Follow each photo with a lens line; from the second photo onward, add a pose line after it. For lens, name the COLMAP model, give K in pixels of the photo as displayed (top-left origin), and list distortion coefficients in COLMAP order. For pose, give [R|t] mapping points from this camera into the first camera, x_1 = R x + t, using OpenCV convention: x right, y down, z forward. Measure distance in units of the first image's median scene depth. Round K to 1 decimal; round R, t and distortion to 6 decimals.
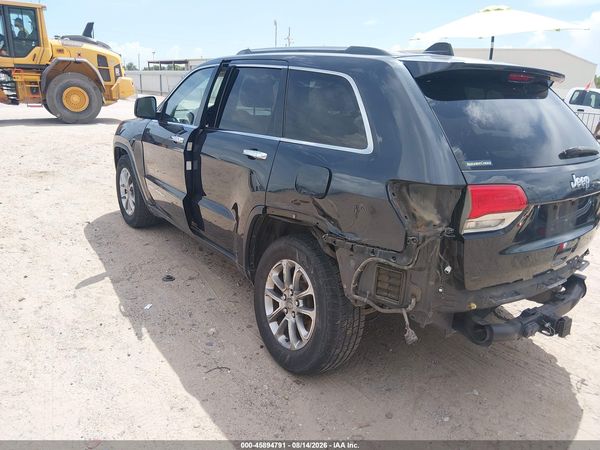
lens RADIAL K [[485.2, 0, 303.4], [0, 485.2, 224.4], [0, 0, 1]] dist [-0.005220, -0.007332]
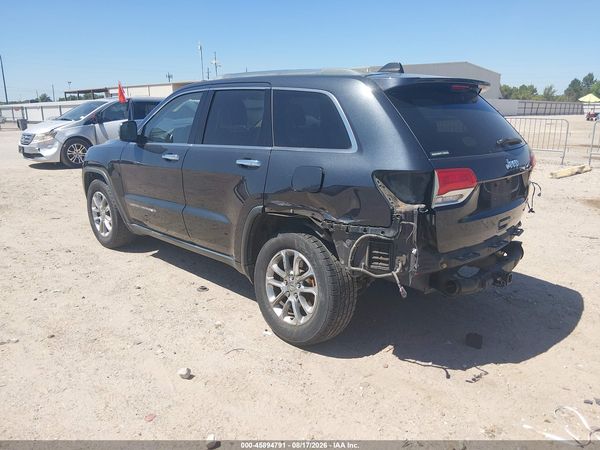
lens RADIAL K [[483.9, 0, 312.8], [0, 483.9, 224.7], [0, 0, 1]] dist [0.039835, -0.071893]
pose [[0.984833, -0.087168, 0.150018, -0.148378], [0.093116, 0.995106, -0.033079, 0.060730], [-0.146401, 0.046546, 0.988130, -0.184924]]
